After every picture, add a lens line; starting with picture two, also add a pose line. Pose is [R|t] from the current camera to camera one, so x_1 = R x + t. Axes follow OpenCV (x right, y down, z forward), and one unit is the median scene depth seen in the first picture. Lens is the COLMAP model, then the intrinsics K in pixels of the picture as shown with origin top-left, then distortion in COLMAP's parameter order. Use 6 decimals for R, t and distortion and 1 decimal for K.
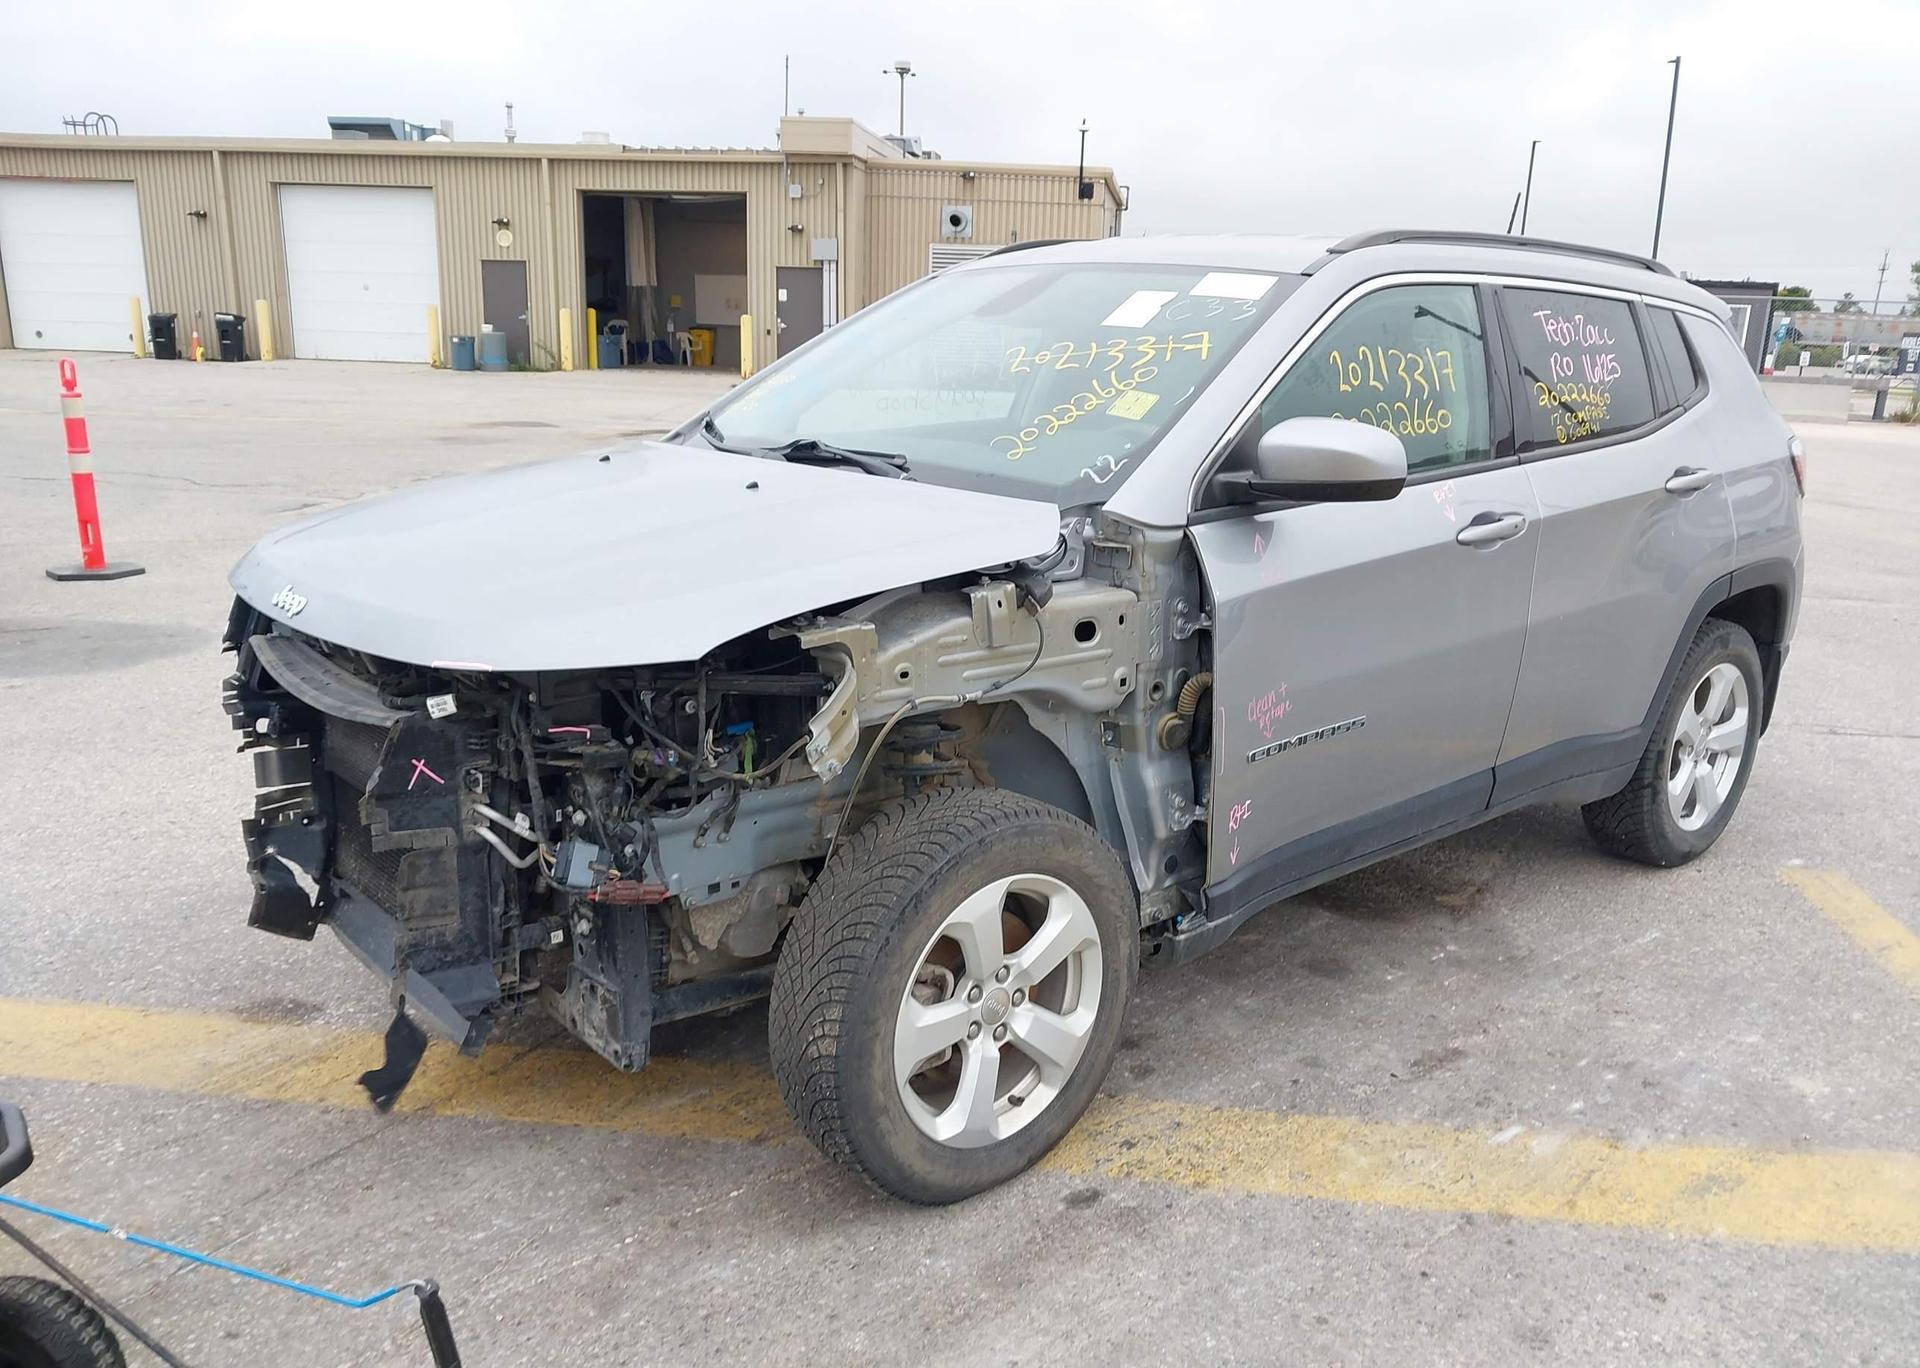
lens RADIAL K [[1544.4, 0, 939.7], [0, 1544.4, 723.5], [0, 0, 1]] dist [0.030896, -0.042480]
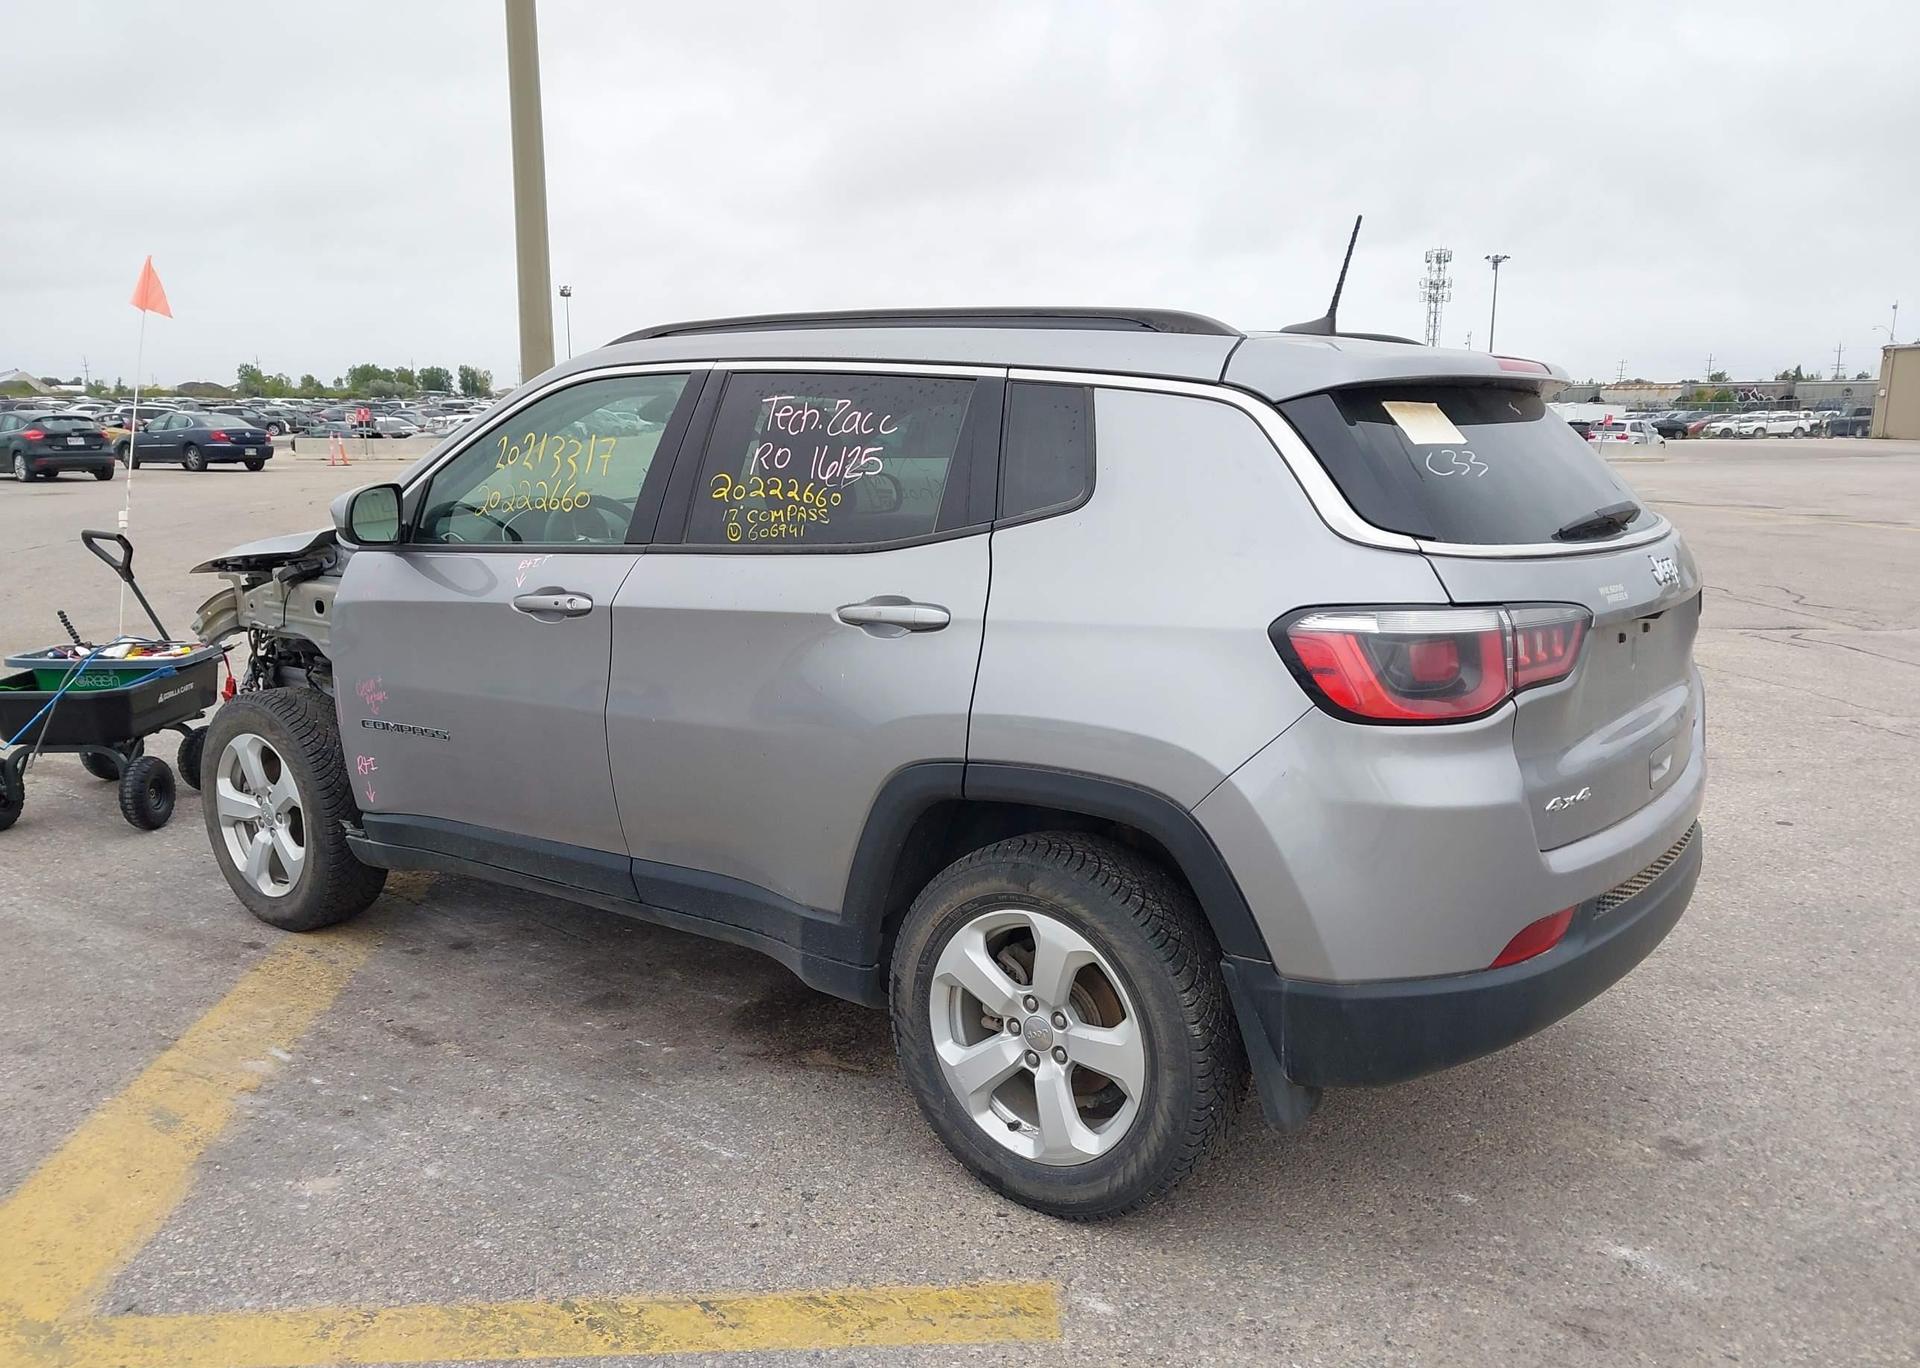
lens RADIAL K [[1544.4, 0, 950.3], [0, 1544.4, 707.7], [0, 0, 1]] dist [0.030896, -0.042480]
pose [[0.208273, 0.160950, -0.964737, 1.196123], [-0.250939, 0.962144, 0.106343, -0.195842], [0.945332, 0.219942, 0.240777, 0.844235]]
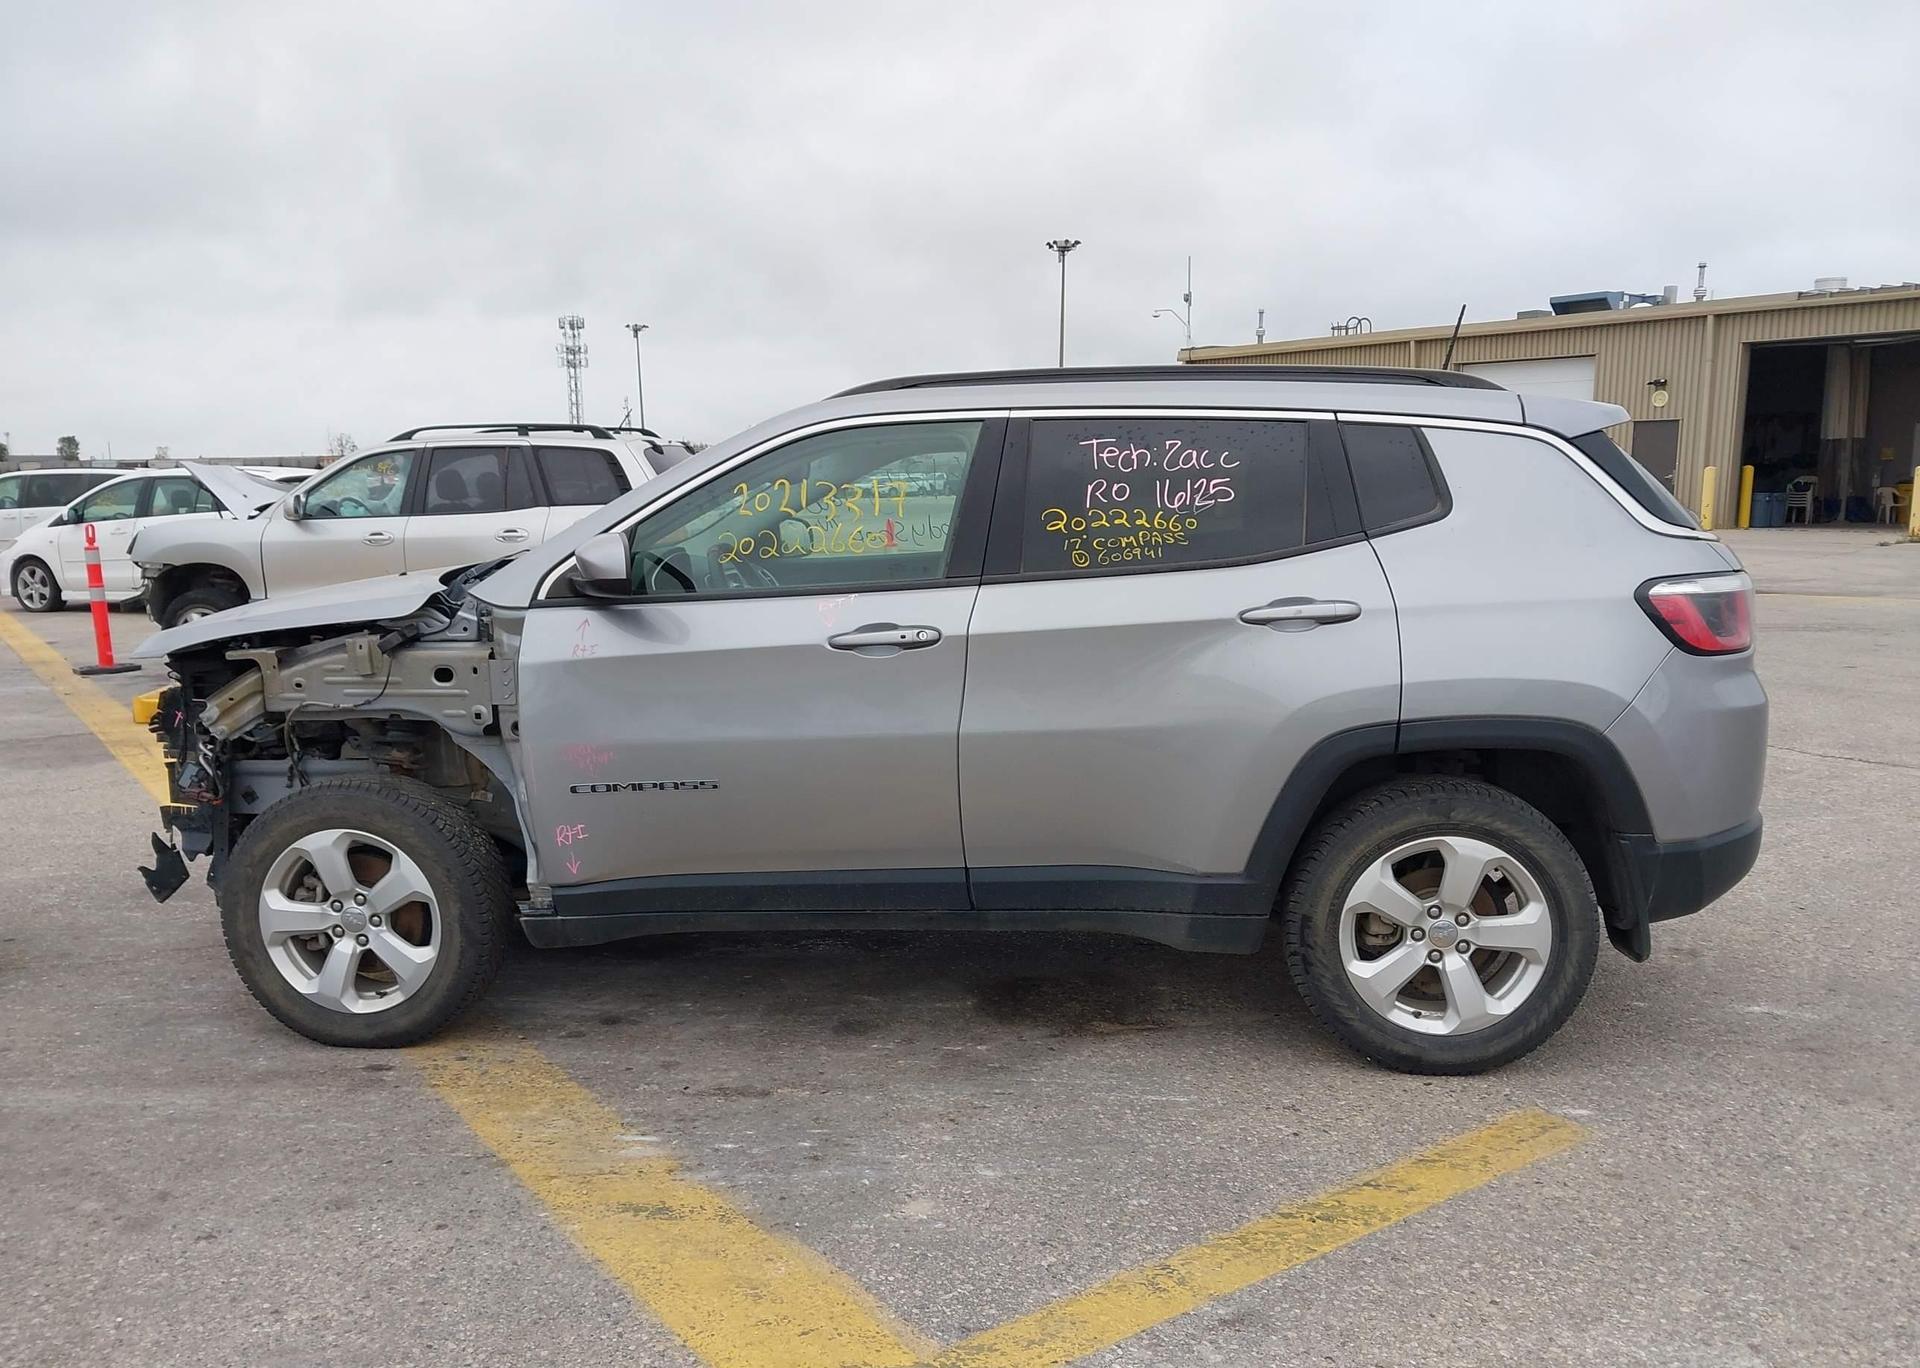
lens RADIAL K [[1544.4, 0, 954.7], [0, 1544.4, 706.8], [0, 0, 1]] dist [0.030896, -0.042480]
pose [[0.686883, 0.077980, -0.722573, 0.987984], [-0.159750, 0.986111, -0.045438, -0.027900], [0.708994, 0.146642, 0.689800, 0.234801]]
